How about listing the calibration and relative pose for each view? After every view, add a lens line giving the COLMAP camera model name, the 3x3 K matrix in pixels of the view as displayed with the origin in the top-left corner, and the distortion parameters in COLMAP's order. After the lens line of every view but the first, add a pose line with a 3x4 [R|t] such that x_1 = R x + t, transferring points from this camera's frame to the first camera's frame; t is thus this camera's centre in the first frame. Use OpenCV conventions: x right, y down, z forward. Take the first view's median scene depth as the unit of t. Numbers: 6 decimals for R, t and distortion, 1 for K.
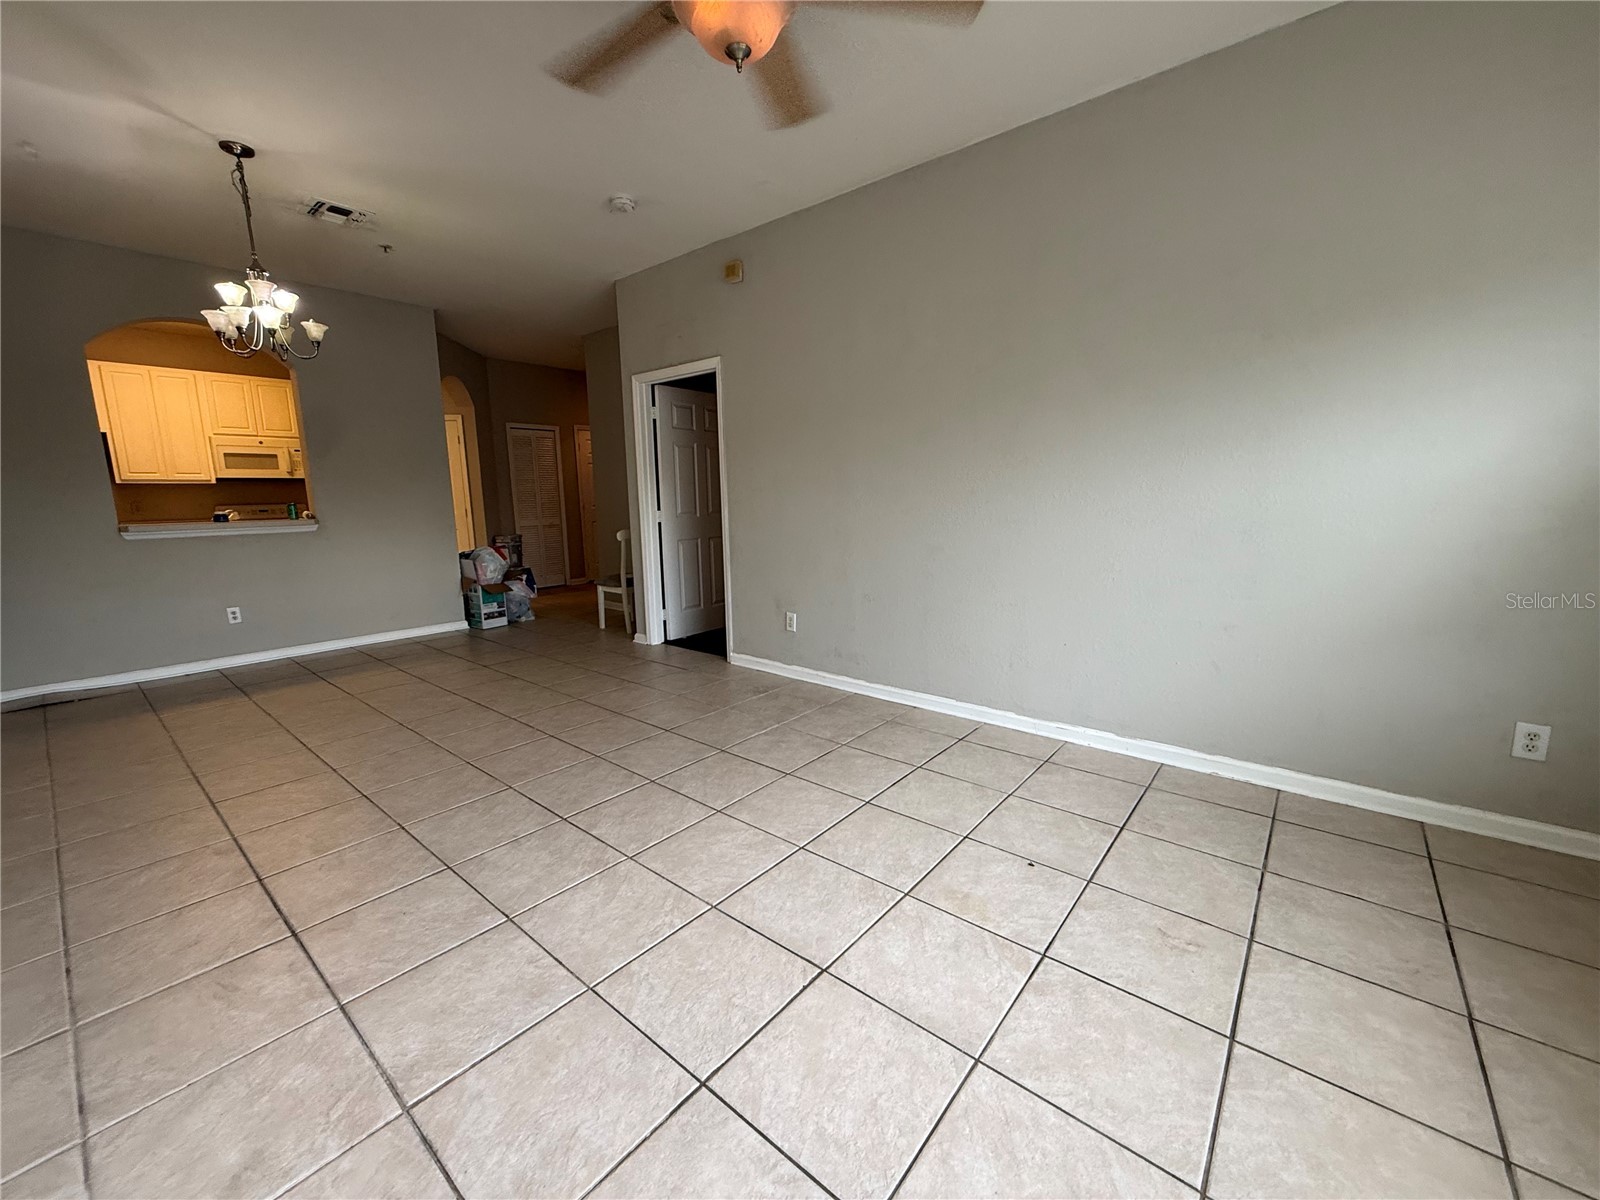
lens RADIAL K [[637.5, 0, 802.1], [0, 637.5, 608.6], [0, 0, 1]] dist [0.000049, -0.000177]
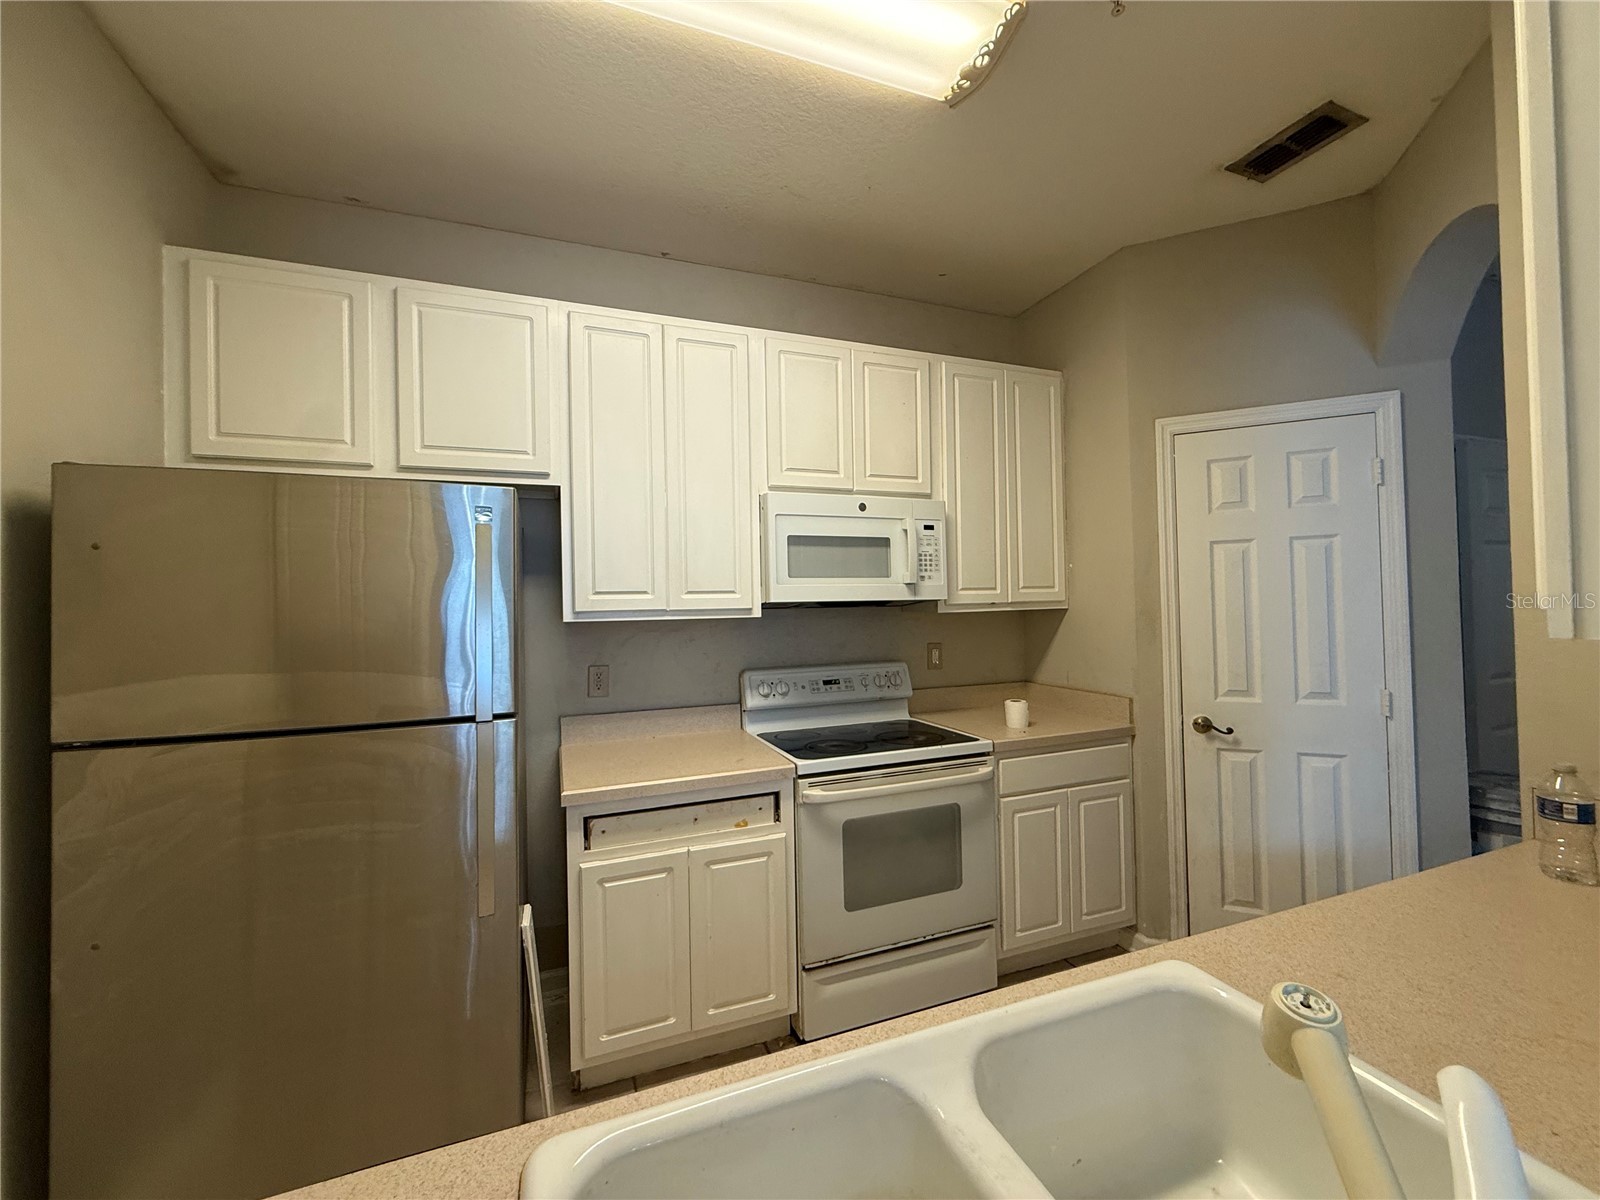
lens RADIAL K [[635.7, 0, 795.8], [0, 635.7, 597.7], [0, 0, 1]] dist [-0.000405, -0.000512]
pose [[0.868541, -0.016491, -0.495342, -0.681194], [-0.078478, 0.982261, -0.170305, -0.138451], [0.489364, 0.186790, 0.851840, 0.656619]]
